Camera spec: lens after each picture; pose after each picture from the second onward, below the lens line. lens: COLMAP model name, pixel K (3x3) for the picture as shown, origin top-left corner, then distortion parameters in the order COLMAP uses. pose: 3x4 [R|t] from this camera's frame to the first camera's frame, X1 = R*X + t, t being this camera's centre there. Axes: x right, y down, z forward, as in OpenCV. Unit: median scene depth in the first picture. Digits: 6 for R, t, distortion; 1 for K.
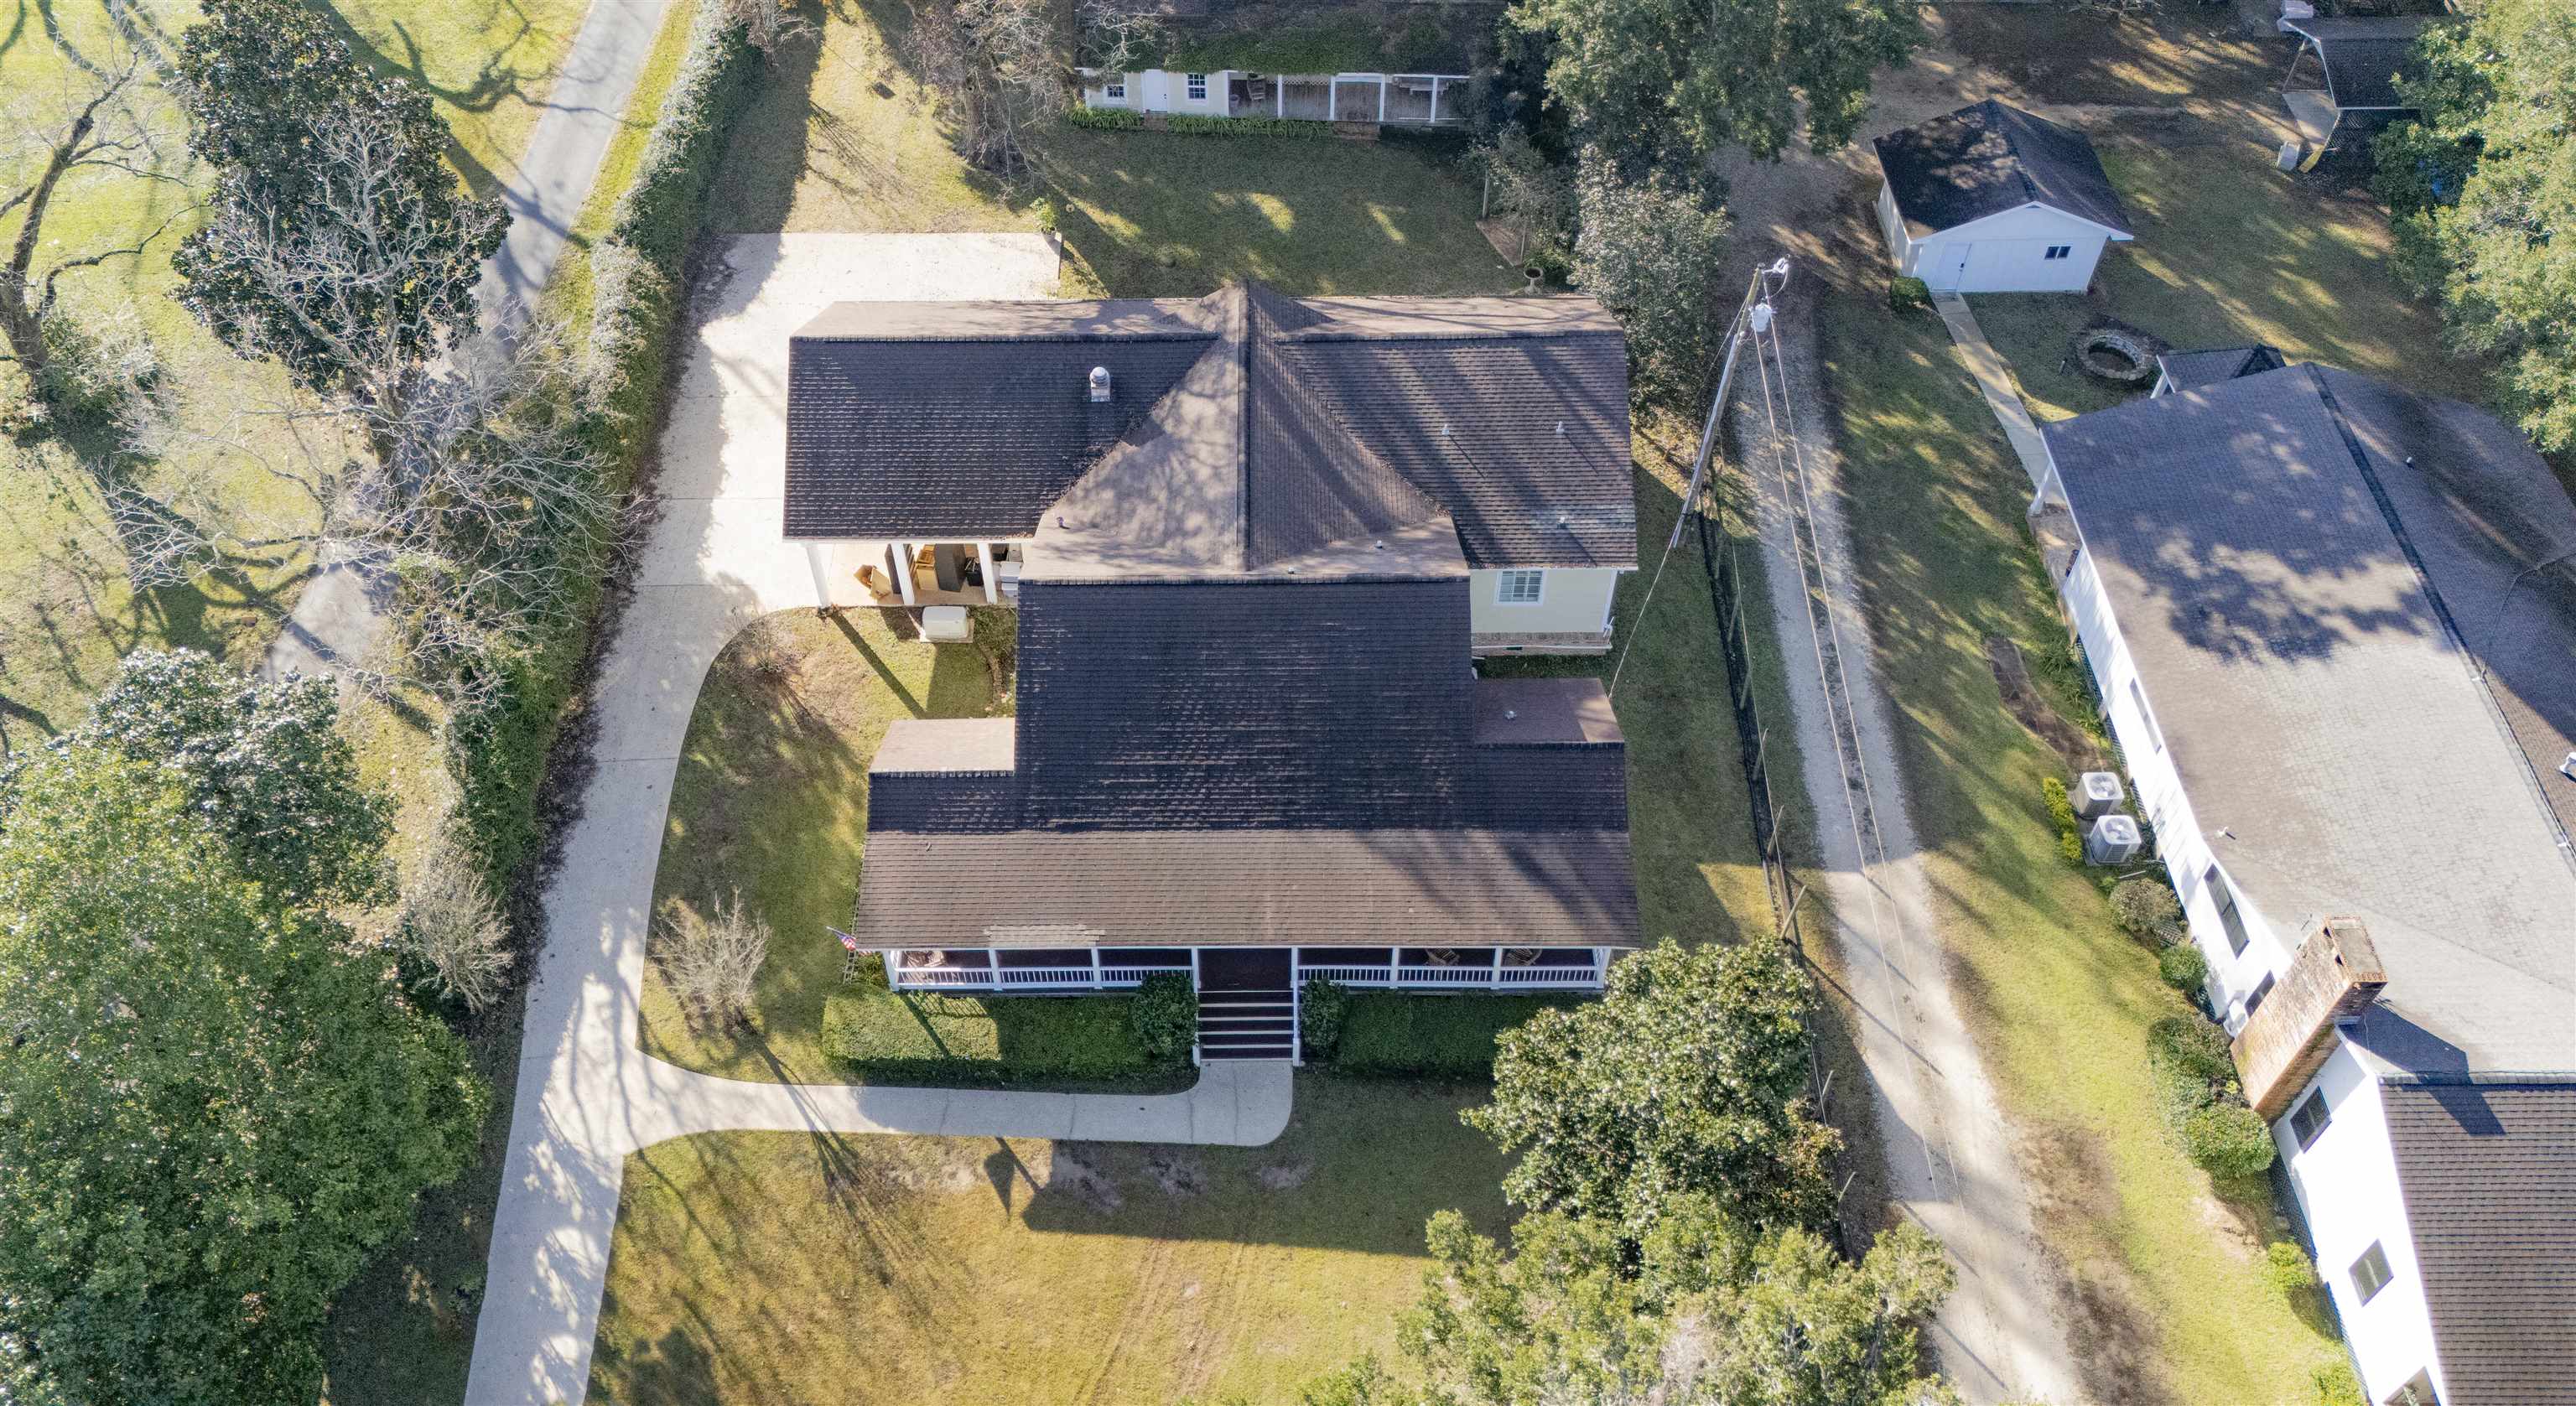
lens RADIAL K [[1986.0, 0, 1259.6], [0, 1986.0, 663.7], [0, 0, 1]] dist [0.028423, -0.003058]
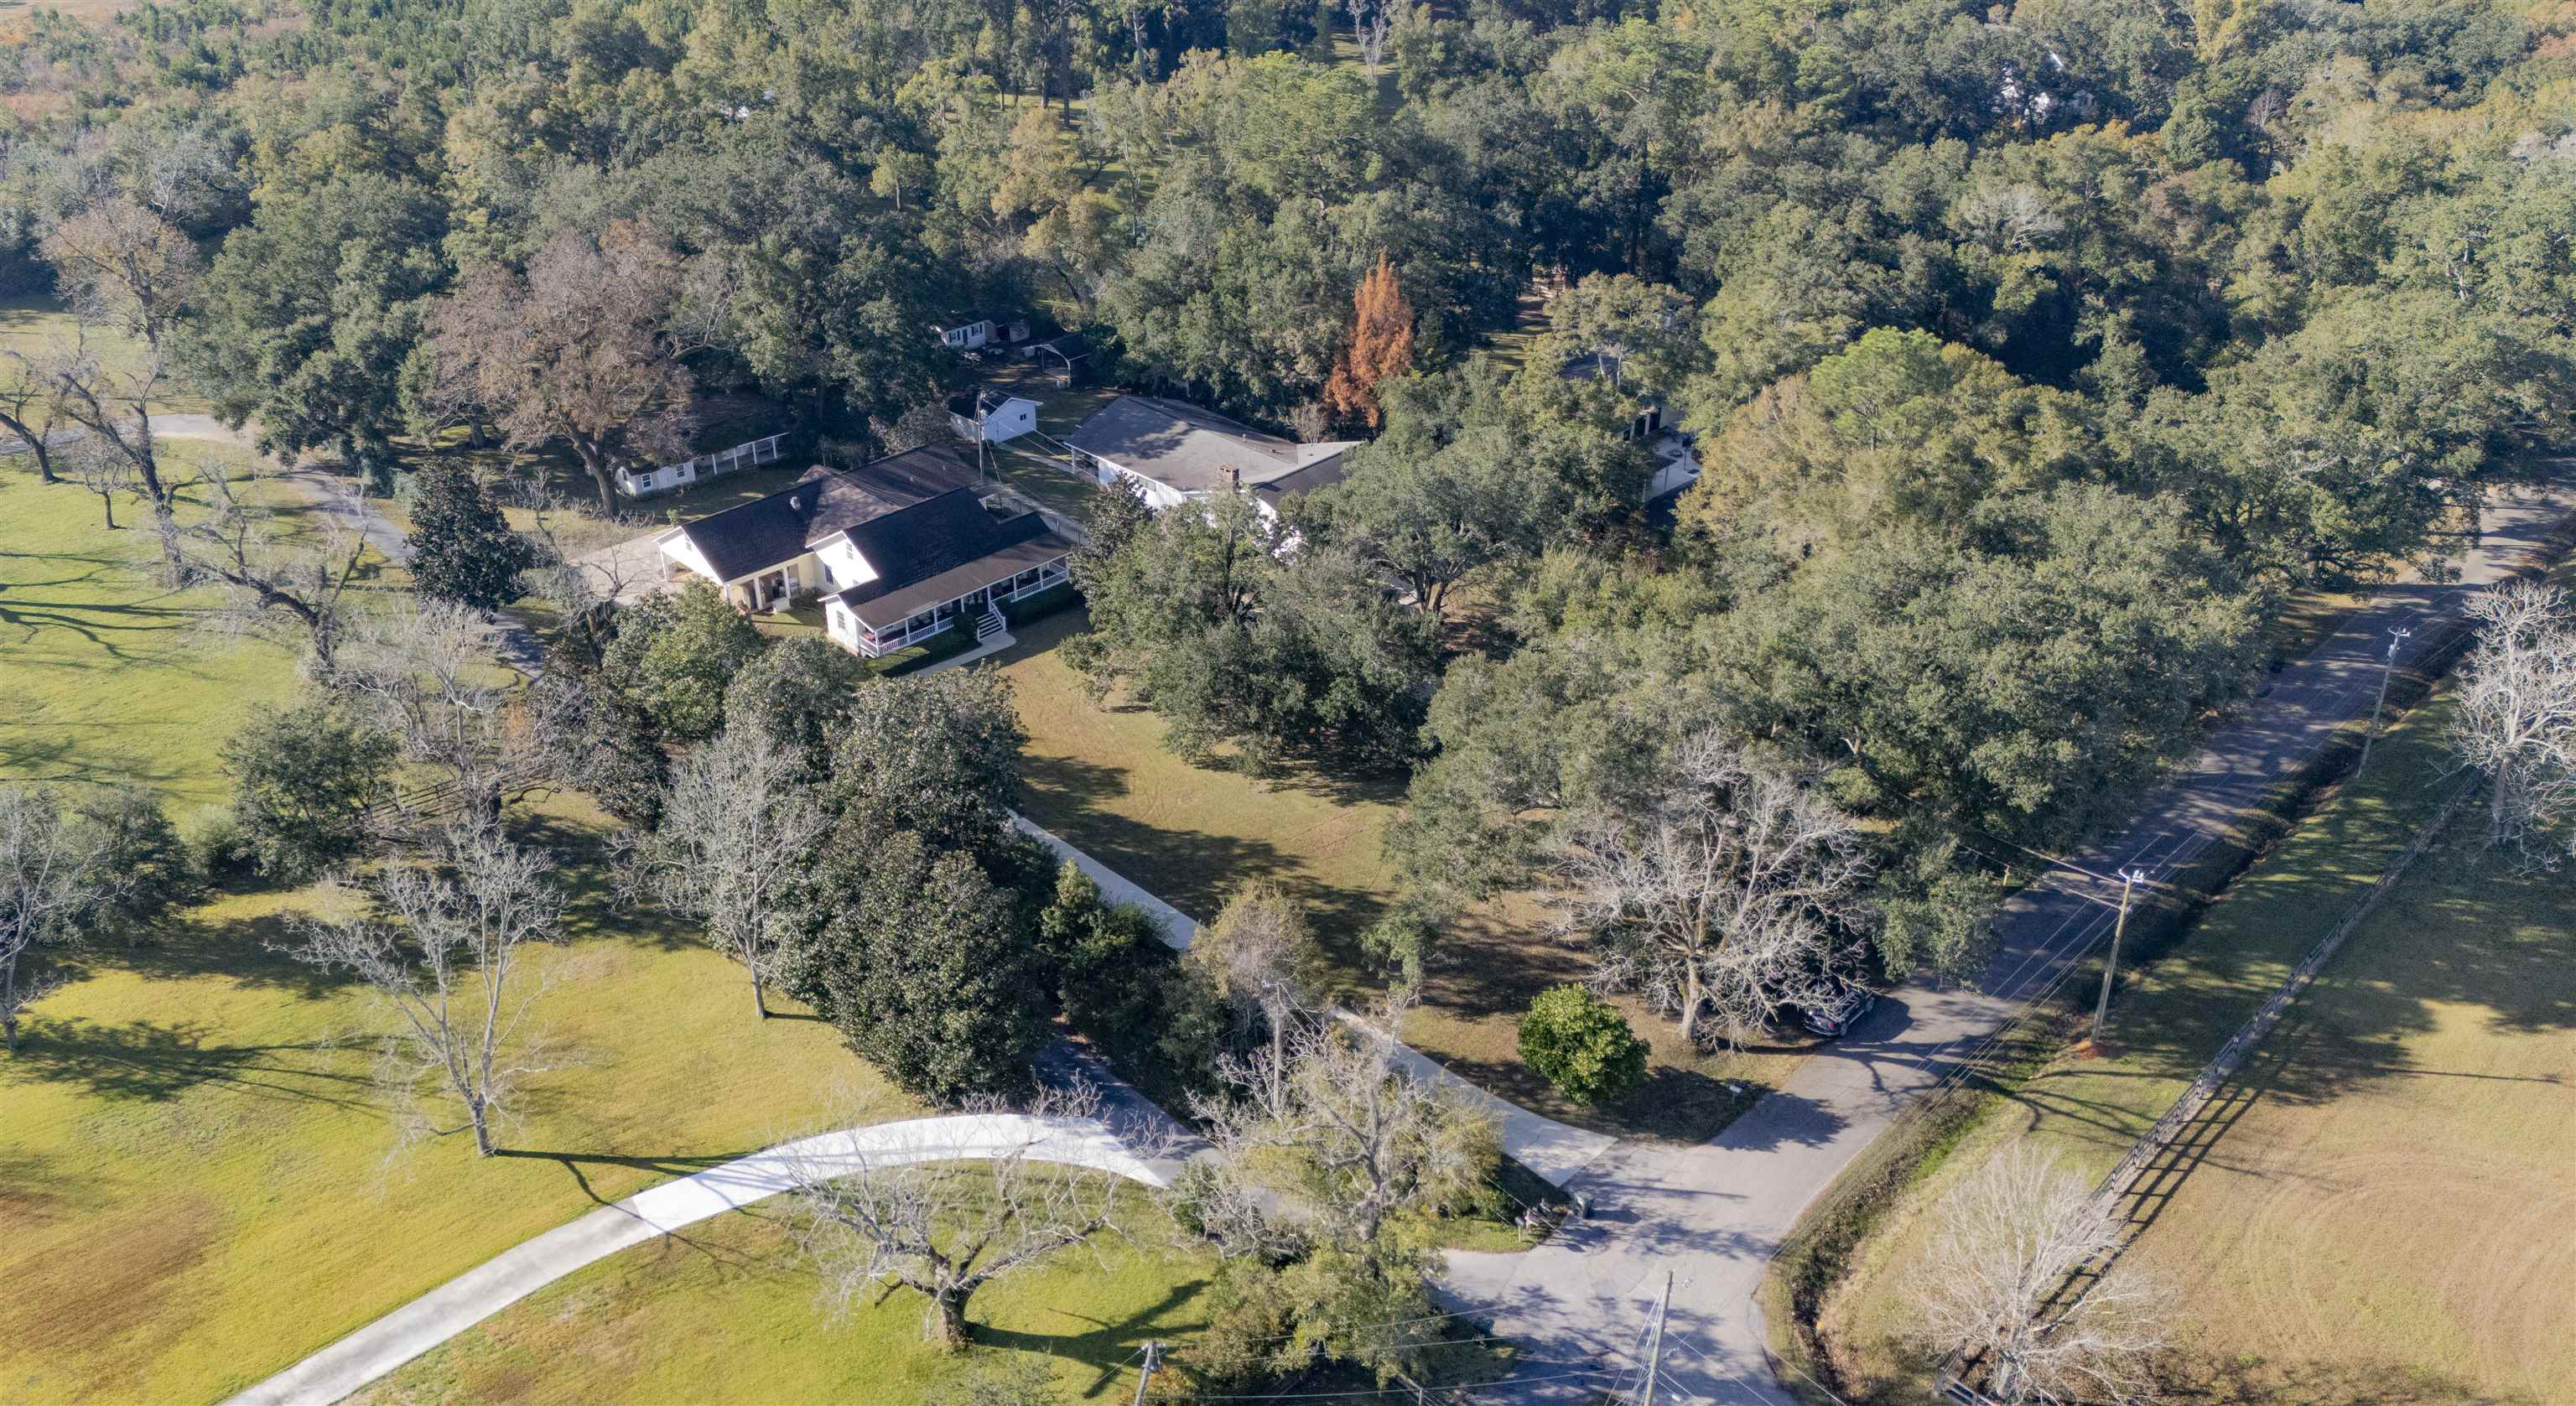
lens RADIAL K [[1990.3, 0, 1255.5], [0, 1990.3, 705.0], [0, 0, 1]] dist [0.067294, 0.000935]
pose [[0.721089, -0.350507, 0.597641, -1.318378], [0.530143, 0.834493, -0.150232, 0.811937], [-0.446070, 0.425166, 0.787563, -1.281445]]
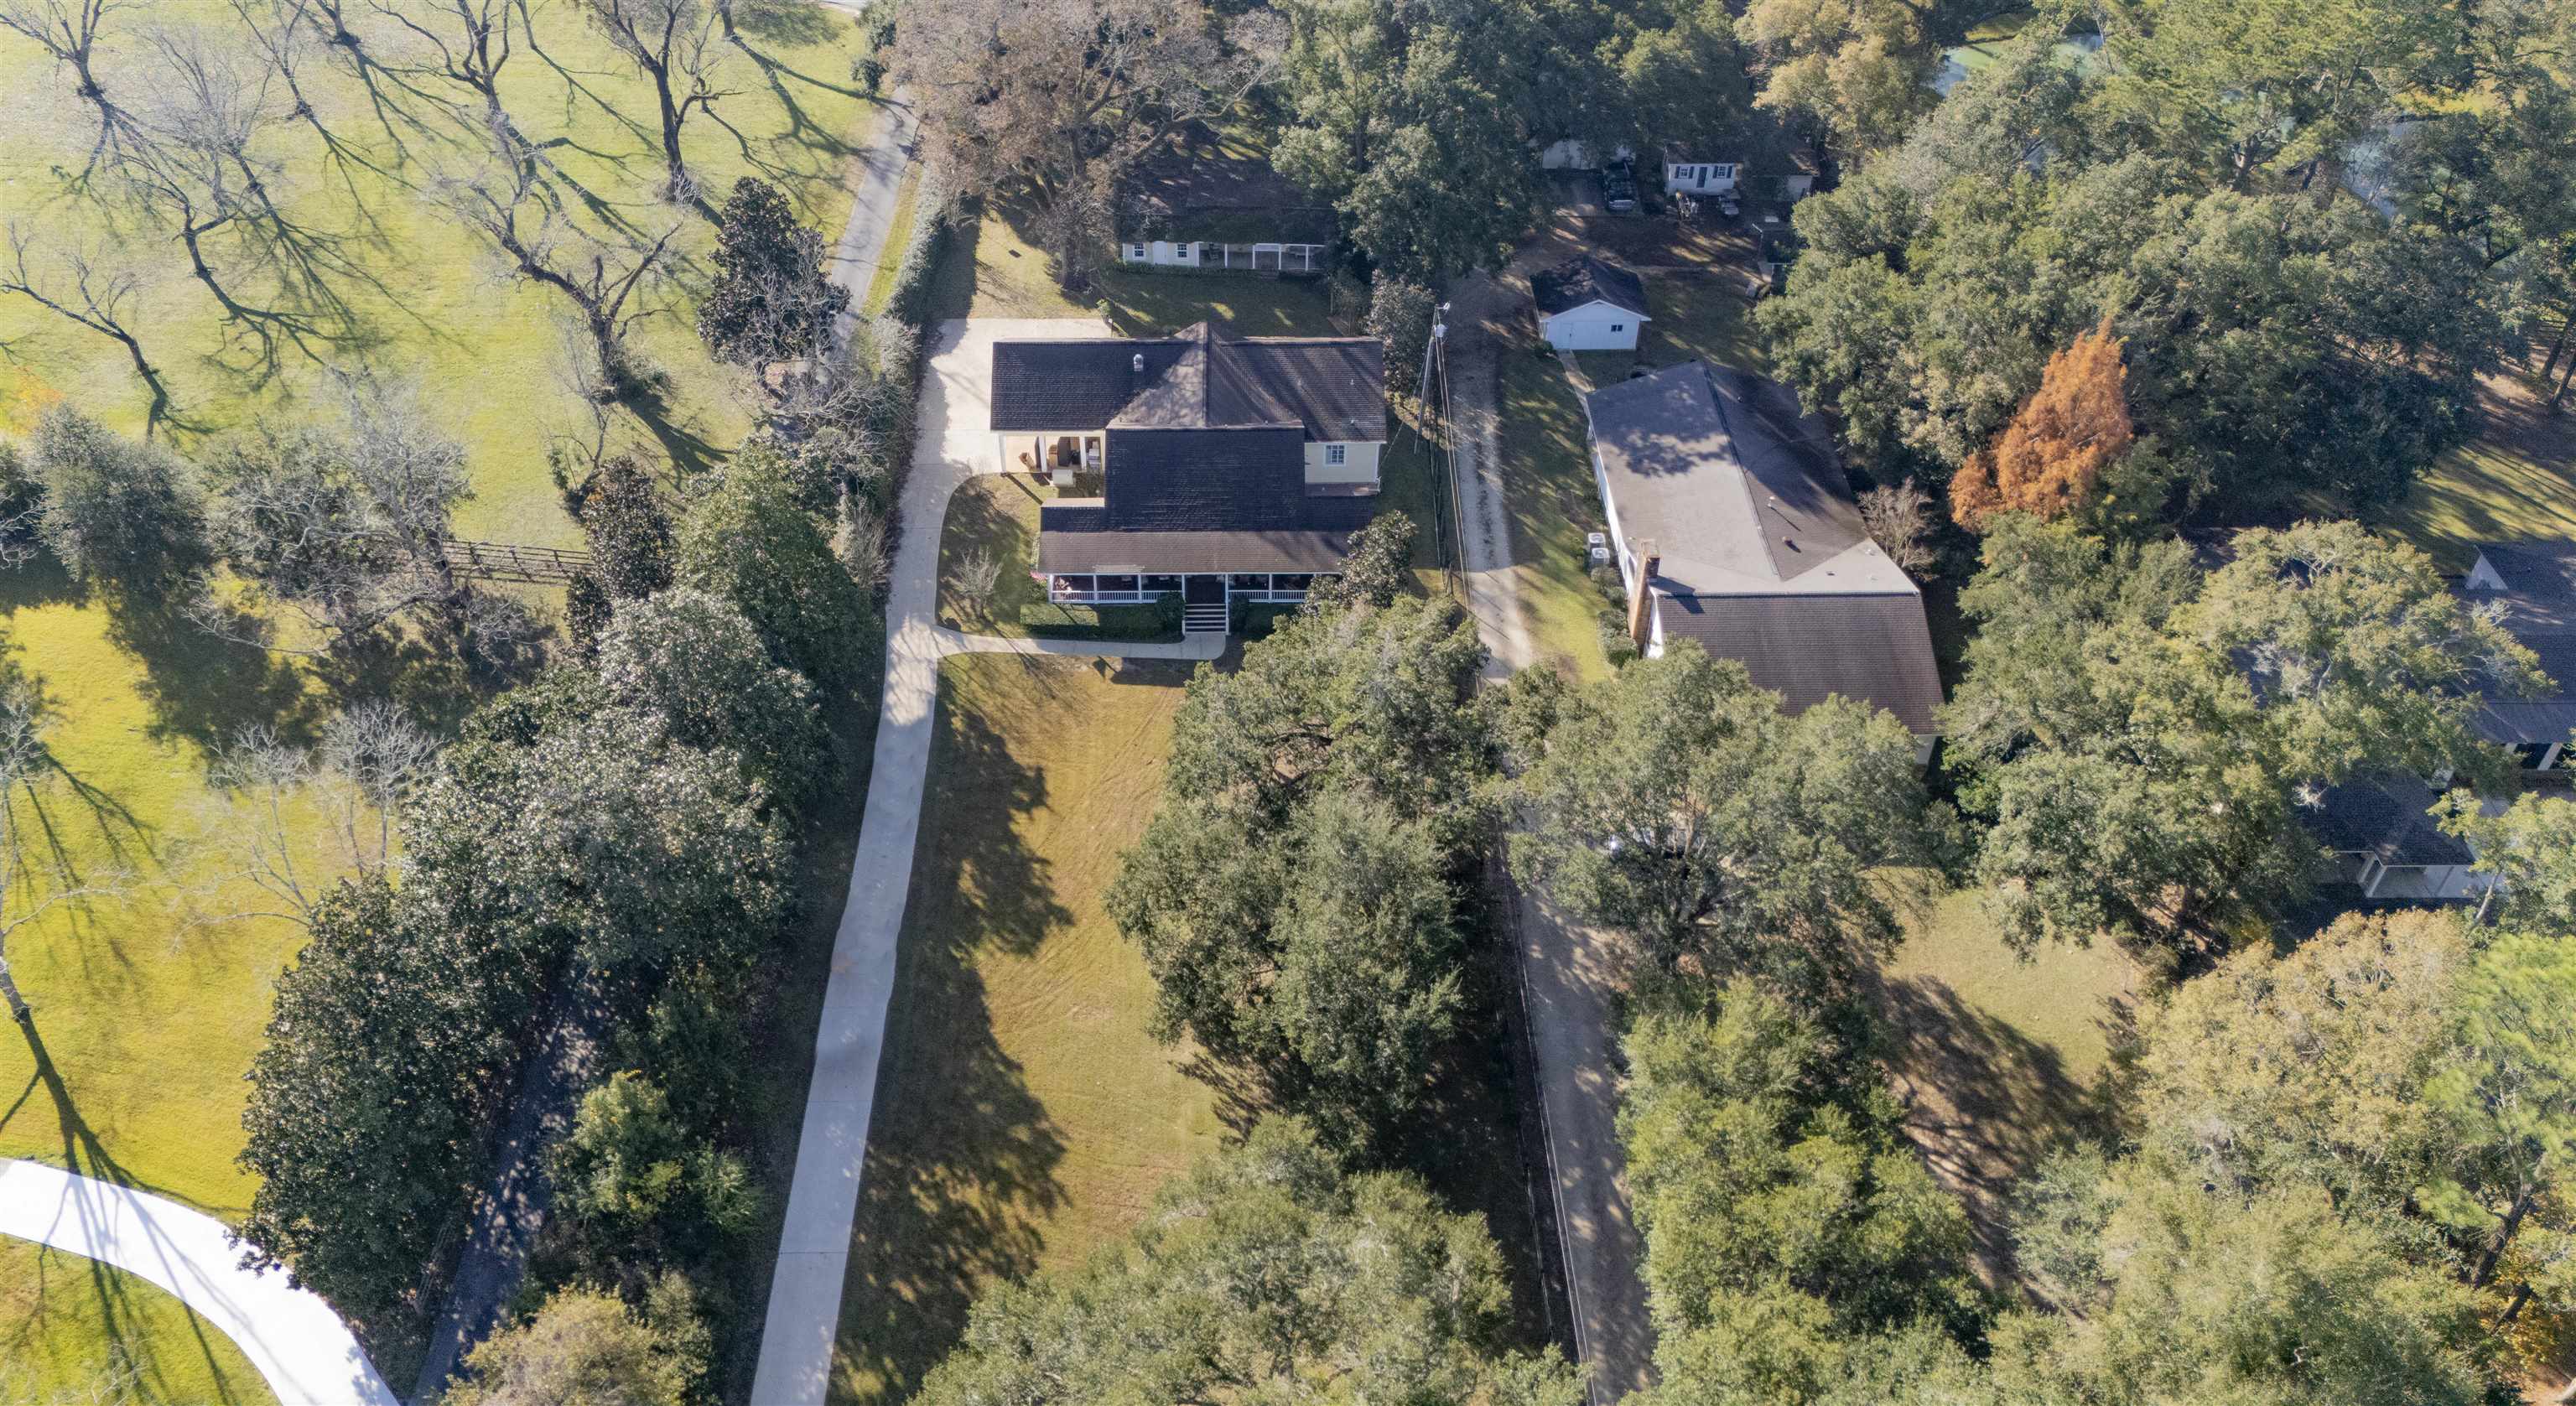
lens RADIAL K [[1990.3, 0, 1255.5], [0, 1990.3, 705.0], [0, 0, 1]] dist [0.067294, 0.000935]
pose [[0.999855, 0.003471, 0.016696, 0.010494], [-0.001300, 0.991730, -0.128334, 0.494277], [-0.017004, 0.128293, 0.991590, -1.074427]]
